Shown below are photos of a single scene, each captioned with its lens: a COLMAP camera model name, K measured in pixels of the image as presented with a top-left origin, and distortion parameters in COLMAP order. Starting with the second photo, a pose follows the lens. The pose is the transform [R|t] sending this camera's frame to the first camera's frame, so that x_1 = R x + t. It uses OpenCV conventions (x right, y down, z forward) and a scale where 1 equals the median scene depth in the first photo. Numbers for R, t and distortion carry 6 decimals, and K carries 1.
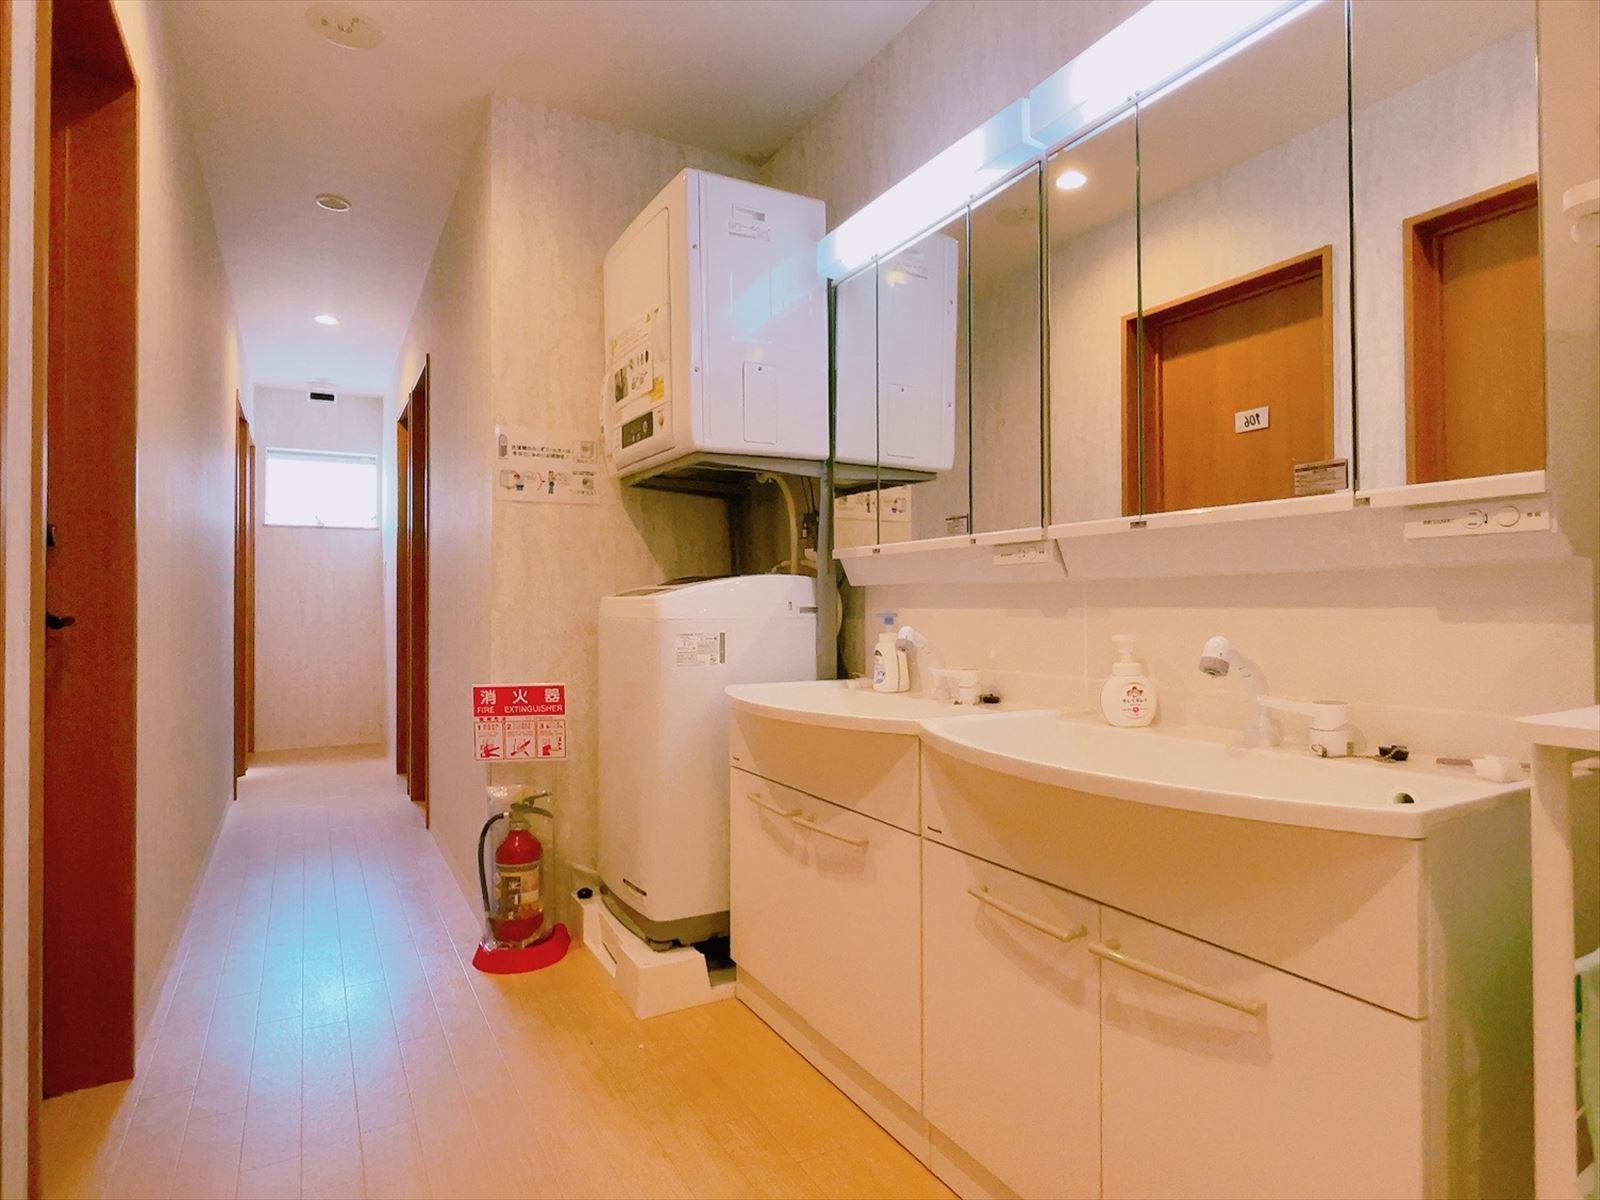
lens RADIAL K [[869.0, 0, 805.0], [0, 869.0, 596.5], [0, 0, 1]] dist [-0.000815, -0.000729]
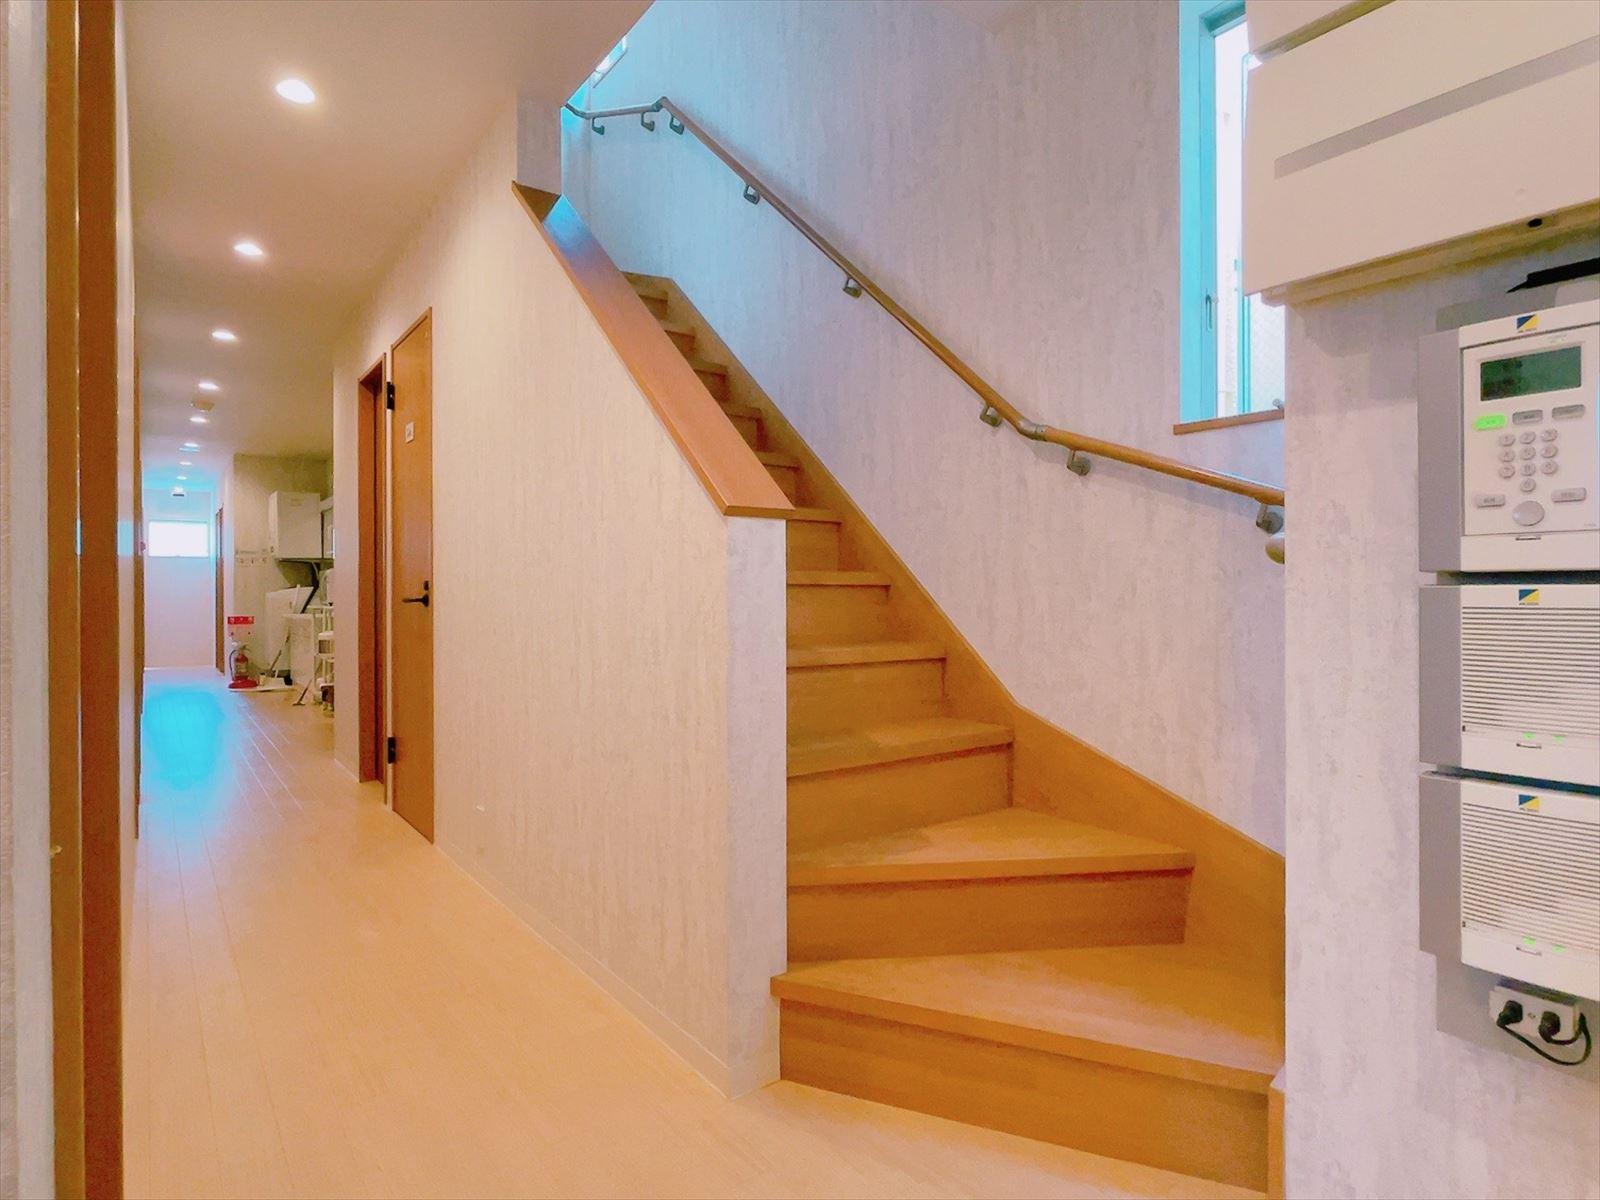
lens RADIAL K [[869.0, 0, 799.4], [0, 869.0, 602.3], [0, 0, 1]] dist [-0.000815, -0.000729]
pose [[0.992390, -0.003352, 0.123086, 1.698270], [0.001084, 0.999829, 0.018486, -0.026387], [-0.123127, -0.018211, 0.992224, -3.199854]]
